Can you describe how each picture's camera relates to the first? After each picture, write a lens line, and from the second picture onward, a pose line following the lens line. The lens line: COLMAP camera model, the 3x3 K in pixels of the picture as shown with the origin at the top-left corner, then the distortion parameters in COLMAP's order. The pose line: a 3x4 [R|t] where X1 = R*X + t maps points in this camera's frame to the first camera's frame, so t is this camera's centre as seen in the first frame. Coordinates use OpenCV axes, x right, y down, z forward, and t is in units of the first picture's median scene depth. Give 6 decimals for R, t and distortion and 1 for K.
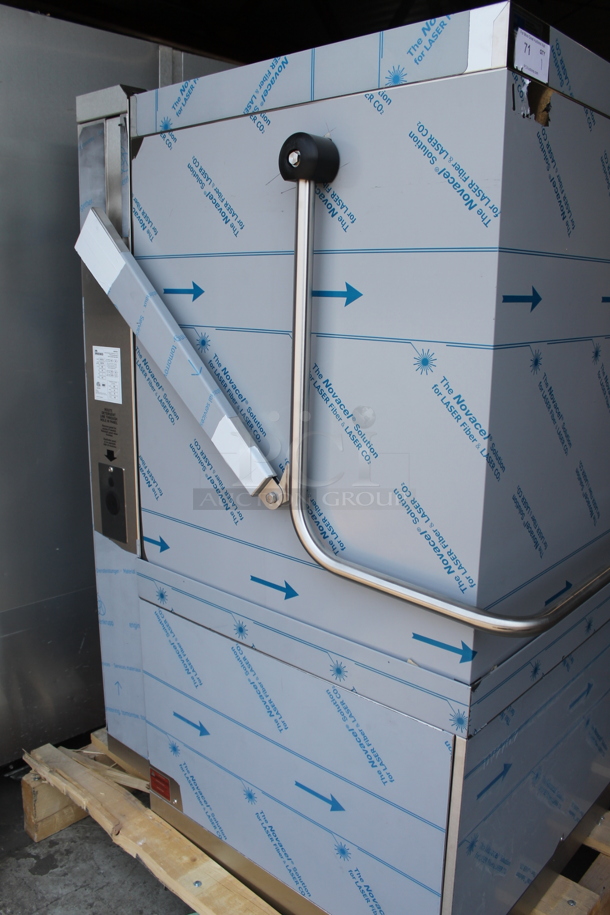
lens RADIAL K [[773.1, 0, 300.1], [0, 773.1, 456.8], [0, 0, 1]] dist [-0.155486, 0.124587]
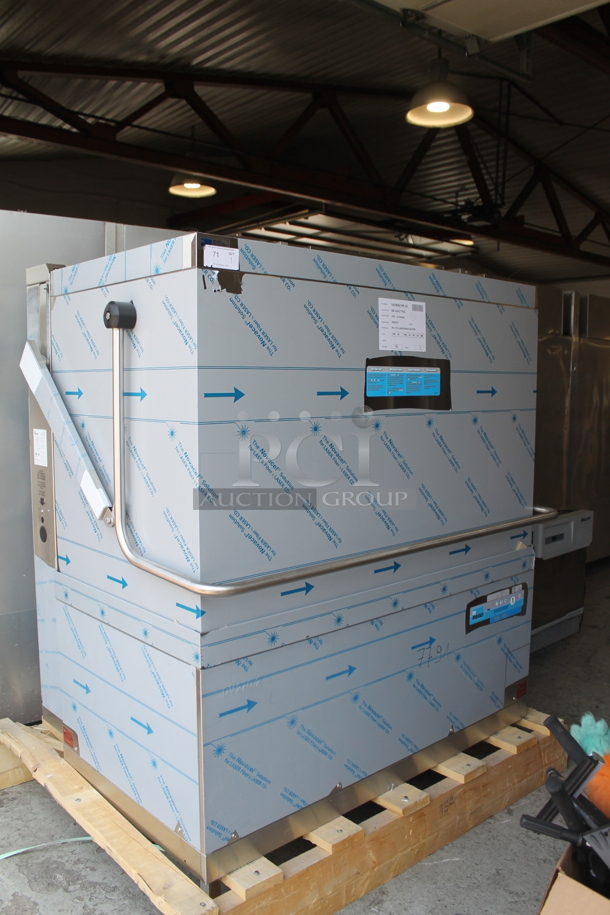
lens RADIAL K [[773.1, 0, 300.1], [0, 773.1, 458.4], [0, 0, 1]] dist [-0.155486, 0.124587]
pose [[0.994248, 0.001178, -0.107092, 0.516895], [-0.014412, 0.992317, -0.122882, 0.112275], [0.106125, 0.123719, 0.986626, -0.525415]]
